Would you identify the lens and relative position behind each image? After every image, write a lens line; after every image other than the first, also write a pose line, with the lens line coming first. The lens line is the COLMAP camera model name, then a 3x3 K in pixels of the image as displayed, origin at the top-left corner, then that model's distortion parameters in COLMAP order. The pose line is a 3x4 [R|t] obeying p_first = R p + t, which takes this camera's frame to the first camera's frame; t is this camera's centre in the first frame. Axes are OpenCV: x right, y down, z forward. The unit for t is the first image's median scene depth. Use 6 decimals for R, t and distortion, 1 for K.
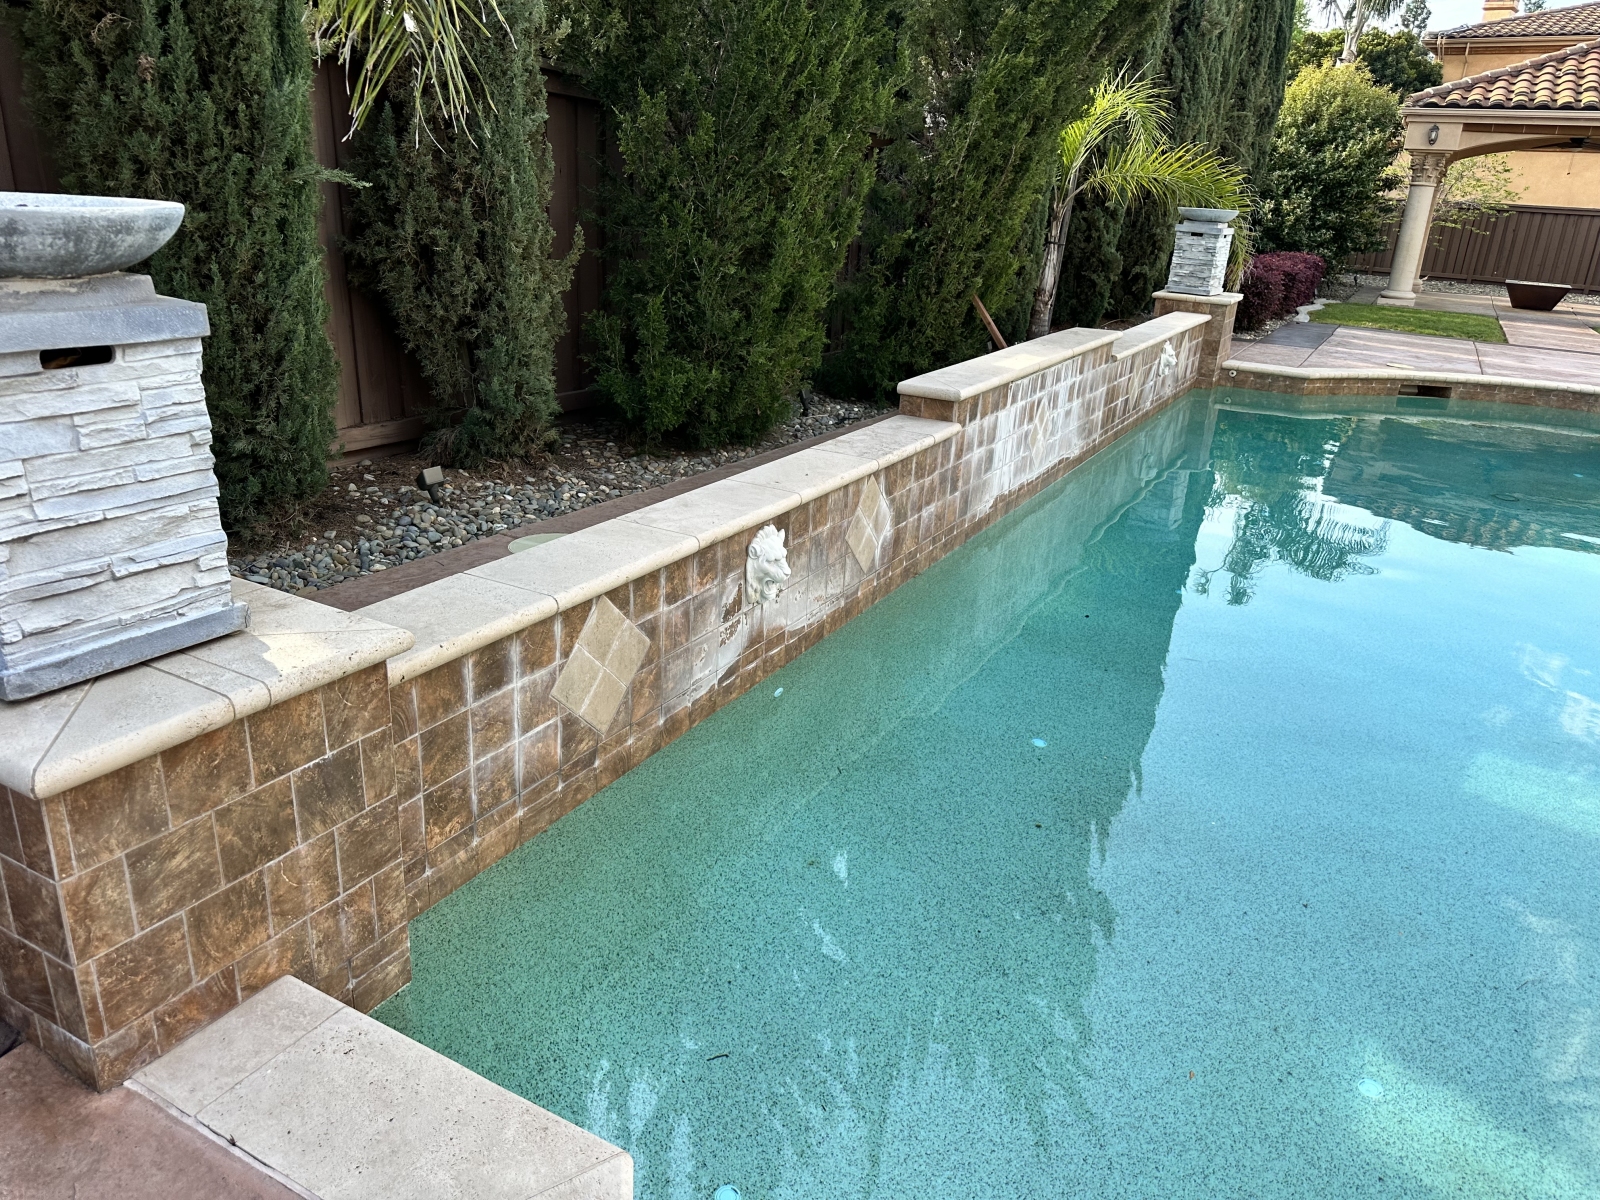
lens RADIAL K [[1103.9, 0, 797.3], [0, 1103.9, 589.1], [0, 0, 1]] dist [0.145587, -0.231378]
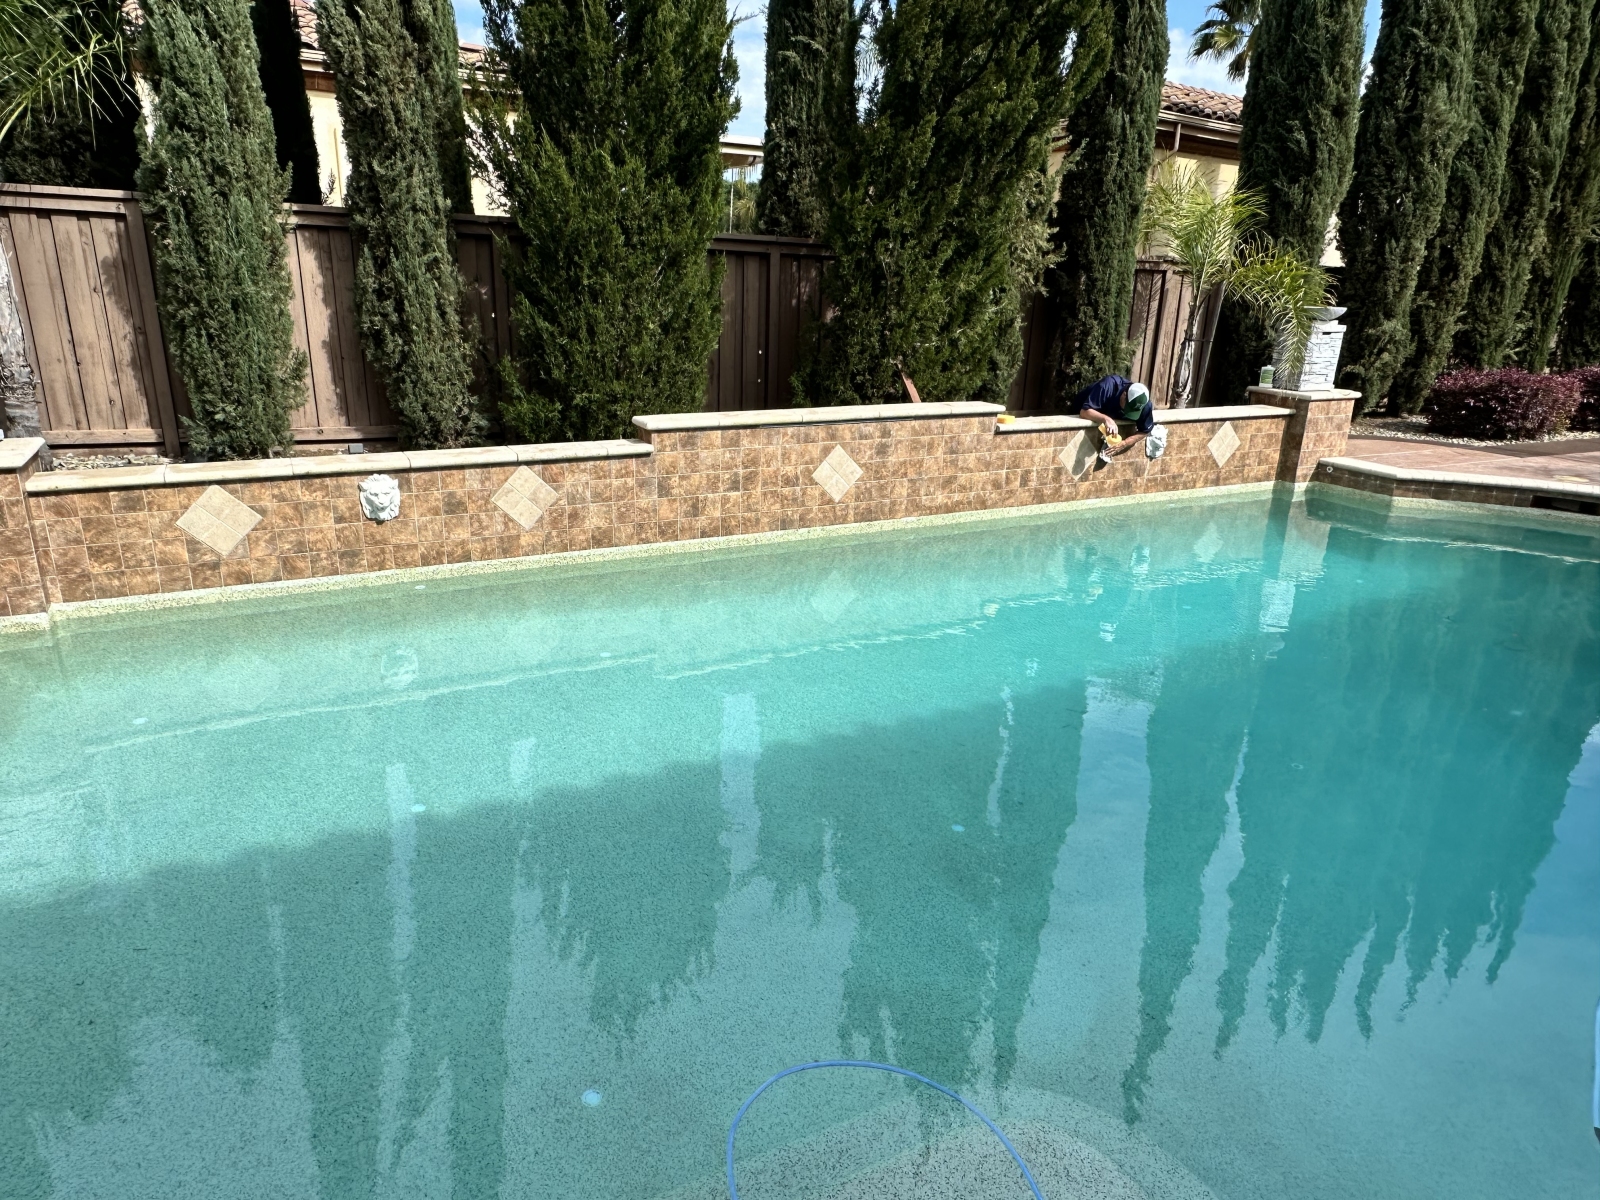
lens RADIAL K [[1023.9, 0, 803.7], [0, 1023.9, 618.3], [0, 0, 1]] dist [-0.003262, 0.000867]
pose [[0.825429, 0.151974, -0.543664, 1.298593], [-0.176579, 0.984261, 0.007043, 0.032569], [0.536178, 0.090186, 0.839273, 0.014467]]
